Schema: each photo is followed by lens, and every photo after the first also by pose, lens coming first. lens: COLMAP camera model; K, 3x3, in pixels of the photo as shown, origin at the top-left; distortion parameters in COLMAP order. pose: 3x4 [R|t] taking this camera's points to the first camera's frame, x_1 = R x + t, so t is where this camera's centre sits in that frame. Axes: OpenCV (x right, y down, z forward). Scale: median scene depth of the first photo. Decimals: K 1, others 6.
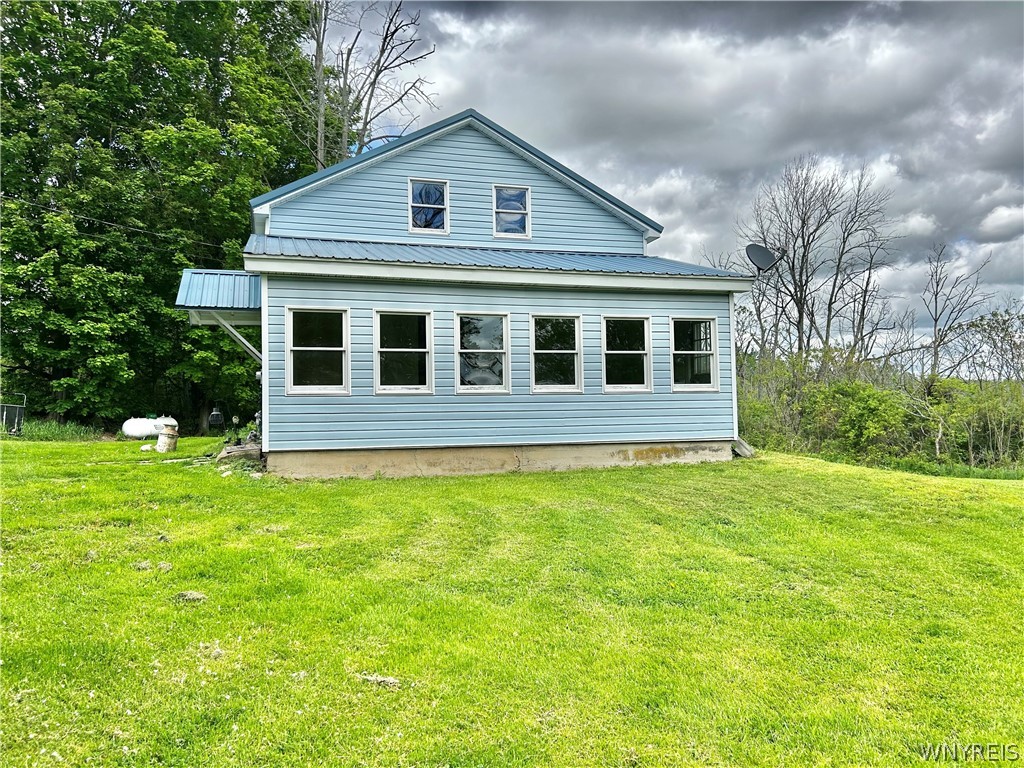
lens RADIAL K [[772.8, 0, 515.5], [0, 772.8, 379.4], [0, 0, 1]] dist [0.072137, -0.087067]
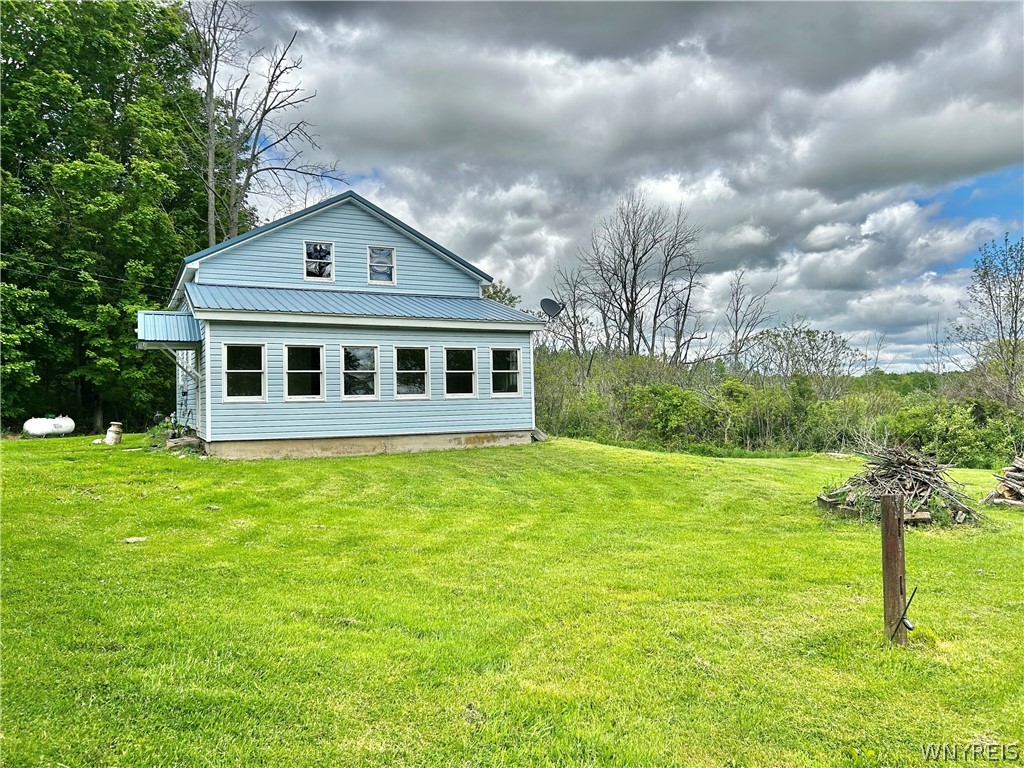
lens RADIAL K [[772.8, 0, 515.5], [0, 772.8, 379.4], [0, 0, 1]] dist [0.072137, -0.087067]
pose [[0.987950, -0.001578, 0.154764, 0.009650], [0.000599, 0.999980, 0.006375, -0.013909], [-0.154771, -0.006205, 0.987931, -0.225330]]
